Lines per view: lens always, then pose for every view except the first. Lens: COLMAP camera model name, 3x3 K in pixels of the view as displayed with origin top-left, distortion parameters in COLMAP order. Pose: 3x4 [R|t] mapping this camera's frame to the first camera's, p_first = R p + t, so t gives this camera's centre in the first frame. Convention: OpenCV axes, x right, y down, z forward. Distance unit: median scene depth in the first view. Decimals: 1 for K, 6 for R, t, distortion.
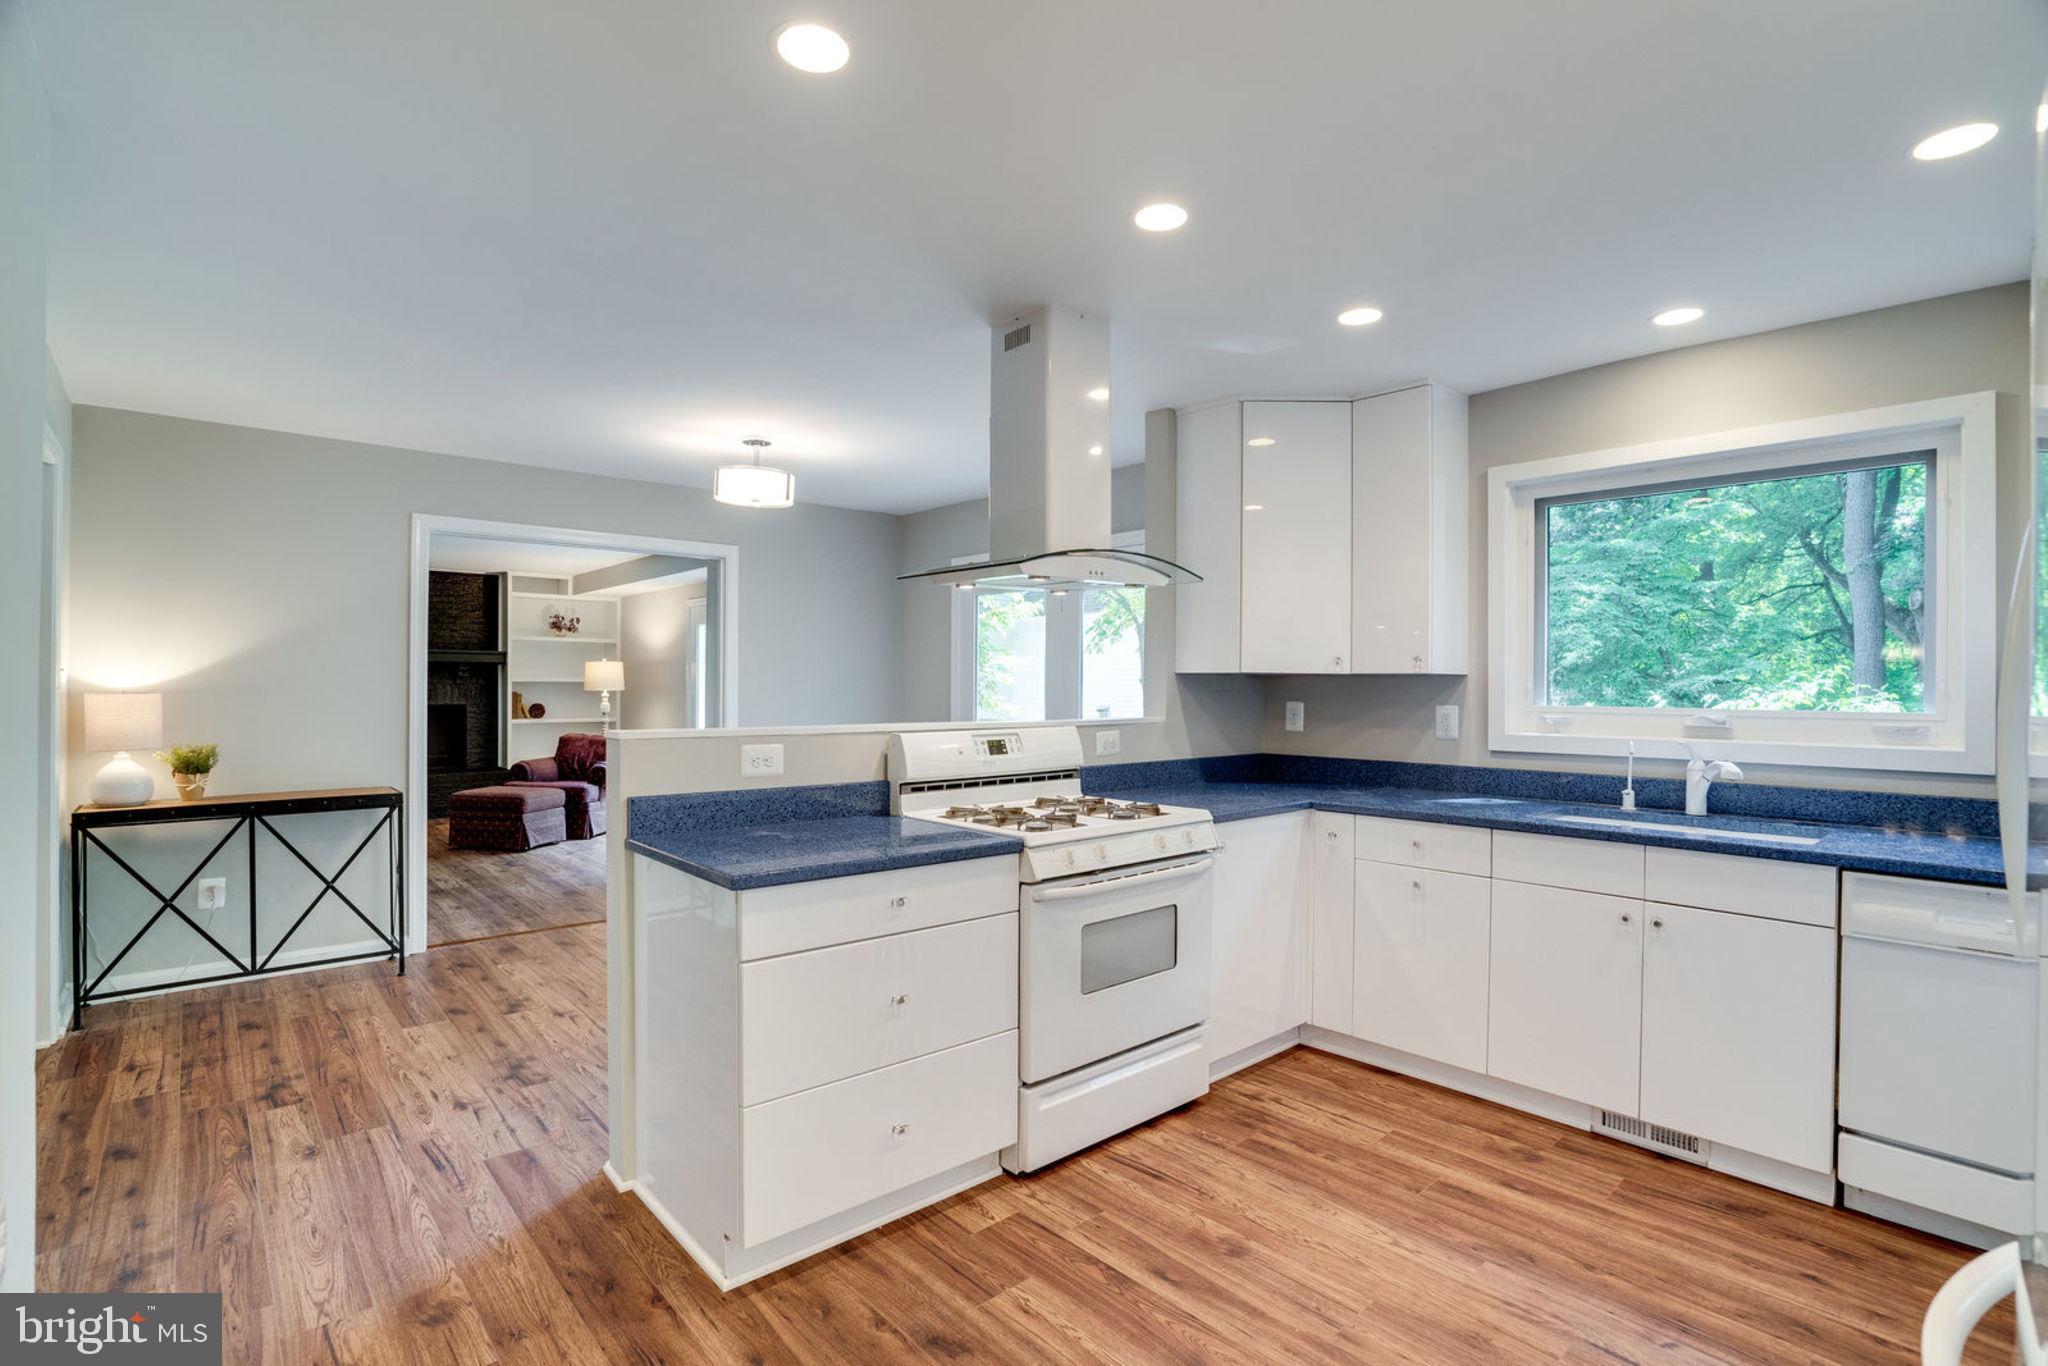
lens RADIAL K [[981.6, 0, 1026.8], [0, 981.6, 675.9], [0, 0, 1]] dist [-0.052598, 0.016654]
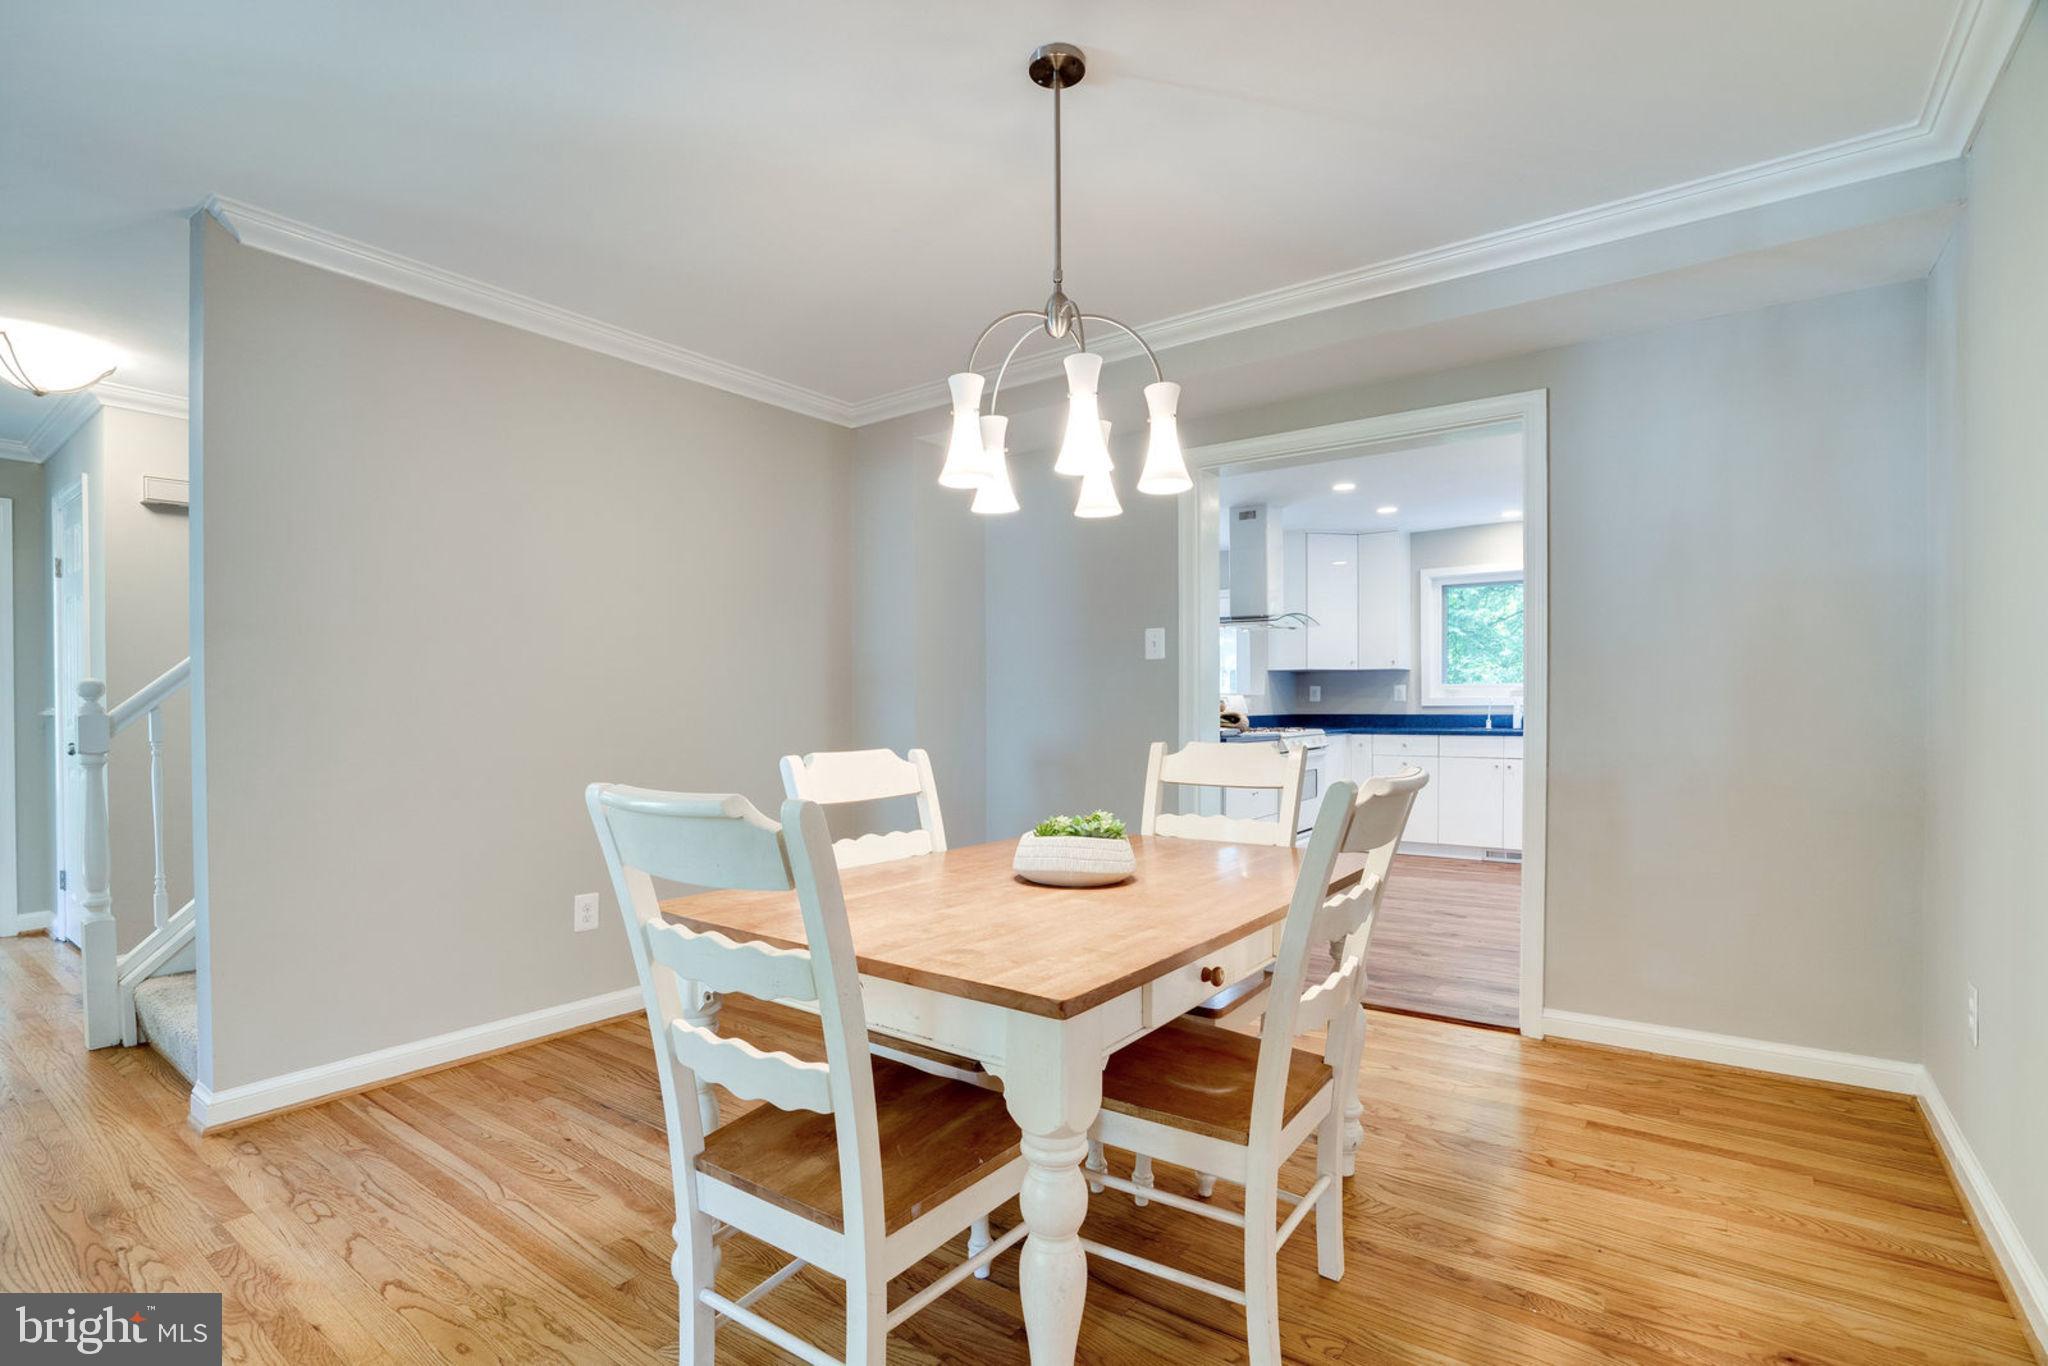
lens RADIAL K [[981.6, 0, 1006.4], [0, 981.6, 707.3], [0, 0, 1]] dist [-0.052598, 0.016654]
pose [[0.981125, -0.010238, 0.193101, -0.955332], [0.007061, 0.999828, 0.017136, 0.044789], [-0.193243, -0.015449, 0.981029, -1.042258]]
